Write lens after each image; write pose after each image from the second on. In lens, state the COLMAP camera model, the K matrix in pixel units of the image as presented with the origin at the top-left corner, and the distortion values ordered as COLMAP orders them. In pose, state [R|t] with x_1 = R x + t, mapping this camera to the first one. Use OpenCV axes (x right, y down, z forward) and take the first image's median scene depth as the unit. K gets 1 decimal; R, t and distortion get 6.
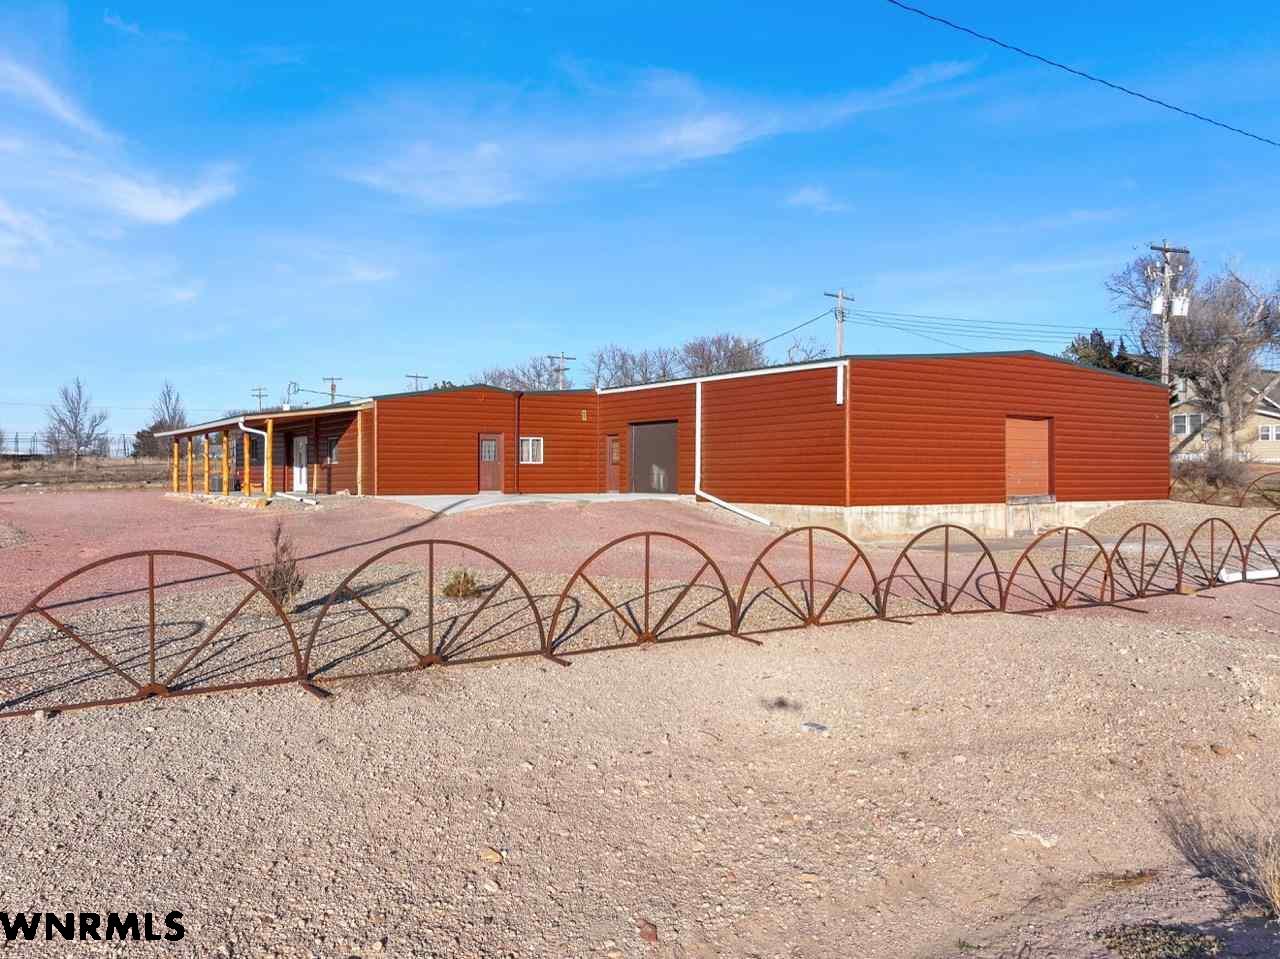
lens RADIAL K [[1028.8, 0, 640.0], [0, 1028.8, 479.5], [0, 0, 1]] dist [0.008645, -0.000610]
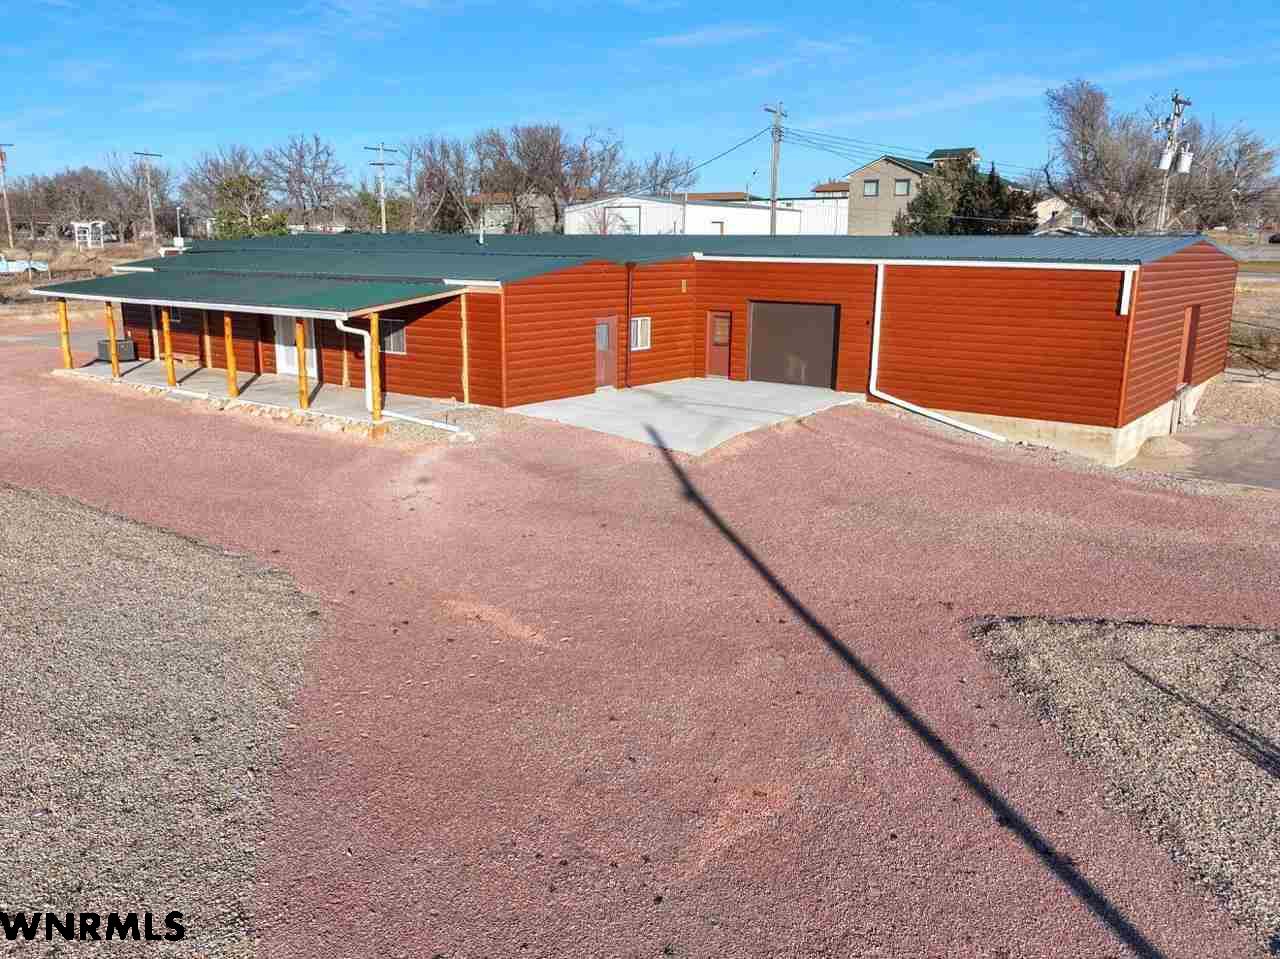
lens RADIAL K [[1027.2, 0, 640.0], [0, 1027.2, 479.5], [0, 0, 1]] dist [0.004428, 0.007184]
pose [[0.945545, -0.060272, 0.319863, -0.415274], [-0.011564, 0.975865, 0.218068, -0.103253], [-0.325287, -0.209892, 0.922027, 0.237030]]
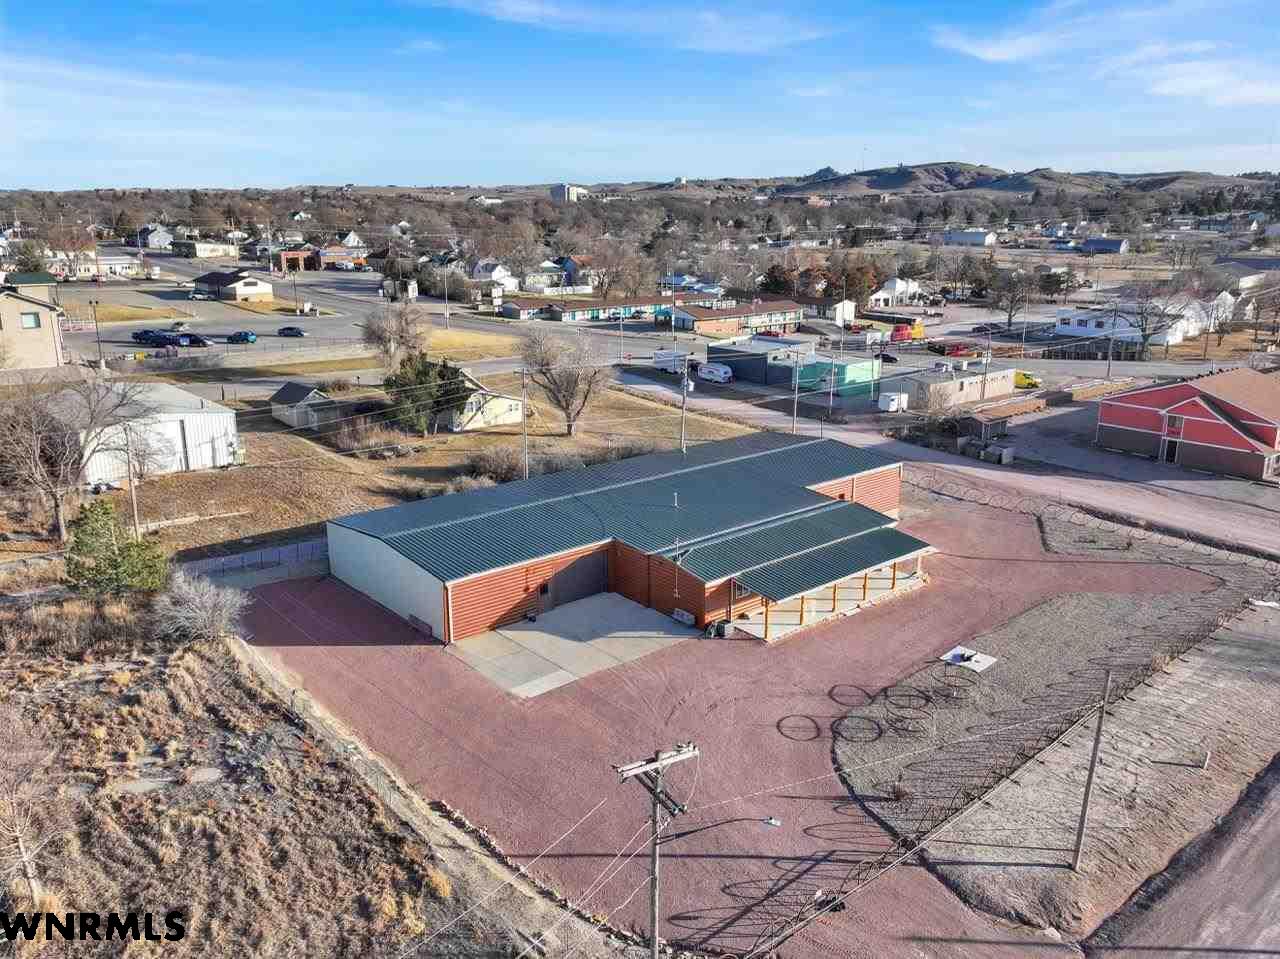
lens RADIAL K [[1028.8, 0, 640.0], [0, 1028.8, 479.5], [0, 0, 1]] dist [0.008645, -0.000610]
pose [[-0.119141, -0.255175, 0.959526, -2.287727], [0.001997, 0.966346, 0.257237, -0.732308], [-0.992875, 0.032564, -0.114622, 1.801001]]
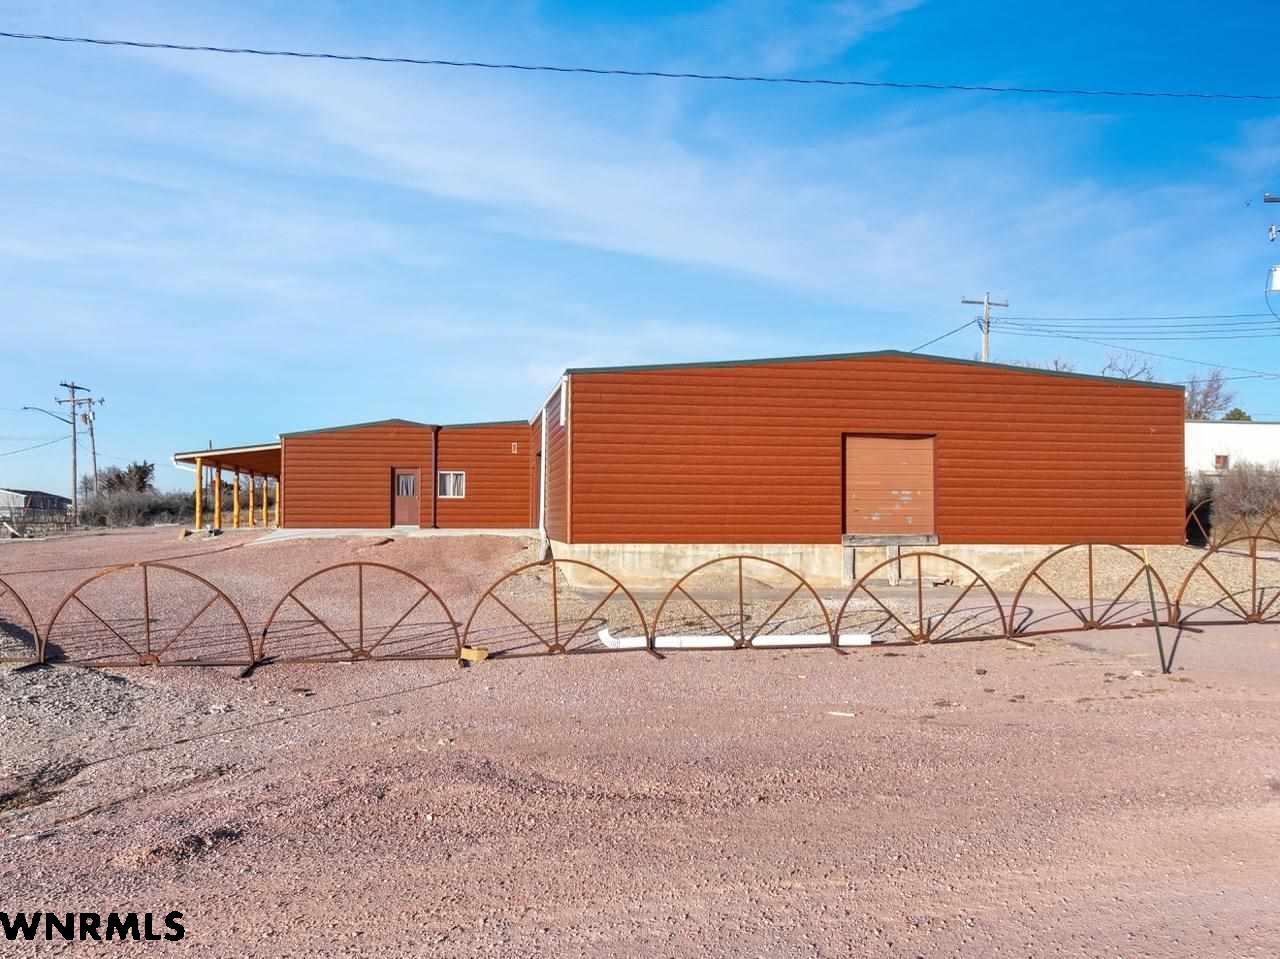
lens RADIAL K [[1028.8, 0, 640.0], [0, 1028.8, 479.5], [0, 0, 1]] dist [0.008645, -0.000610]
pose [[0.905938, -0.011311, -0.423259, 0.525236], [-0.005492, 0.999245, -0.038459, 0.004174], [0.423375, 0.037166, 0.905192, 0.202214]]
